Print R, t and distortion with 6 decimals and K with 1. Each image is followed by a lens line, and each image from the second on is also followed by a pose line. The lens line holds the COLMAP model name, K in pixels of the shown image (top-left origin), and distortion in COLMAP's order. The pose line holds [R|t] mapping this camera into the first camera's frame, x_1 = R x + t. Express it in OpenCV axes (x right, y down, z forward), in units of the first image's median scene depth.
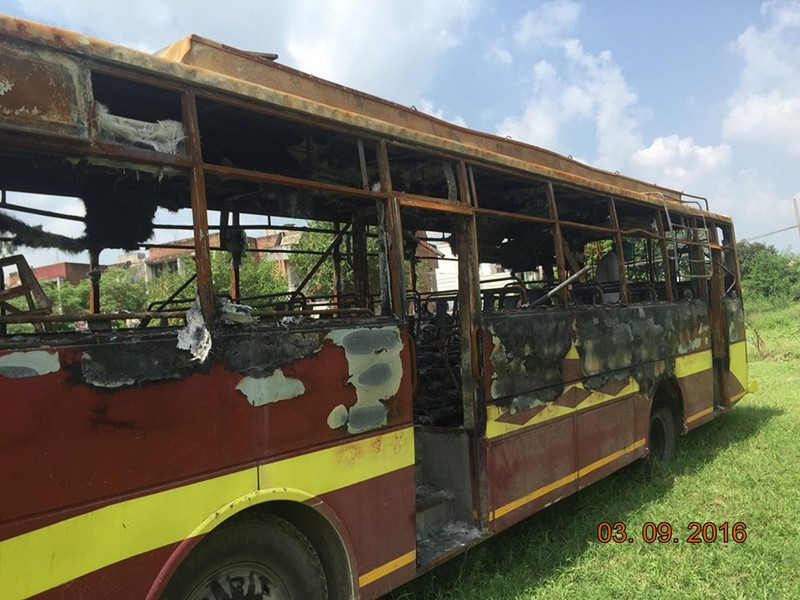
lens RADIAL K [[691.5, 0, 400.2], [0, 691.5, 296.6], [0, 0, 1]] dist [0.058661, -0.059100]
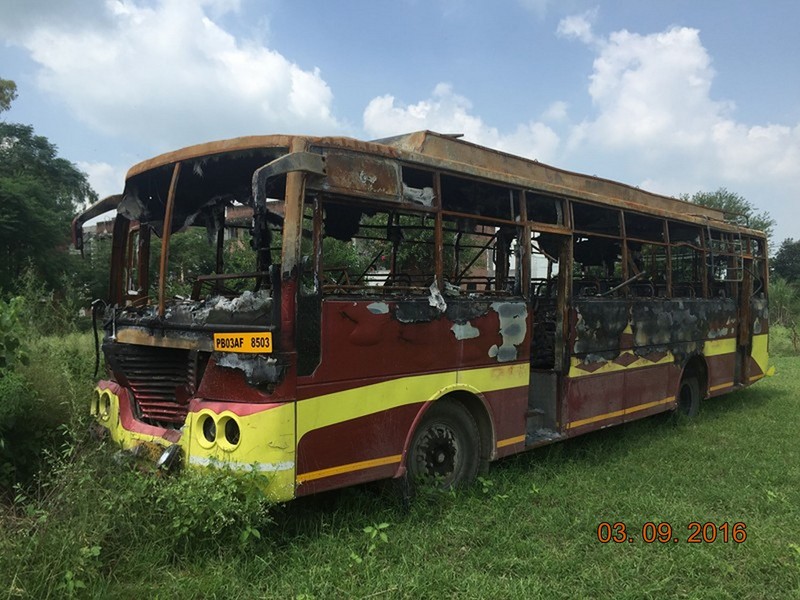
lens RADIAL K [[691.5, 0, 395.0], [0, 691.5, 293.2], [0, 0, 1]] dist [0.058661, -0.059100]
pose [[0.994613, 0.075769, -0.070742, -0.173301], [-0.073097, 0.996537, 0.039624, -0.020598], [0.073499, -0.034240, 0.996707, -0.602560]]
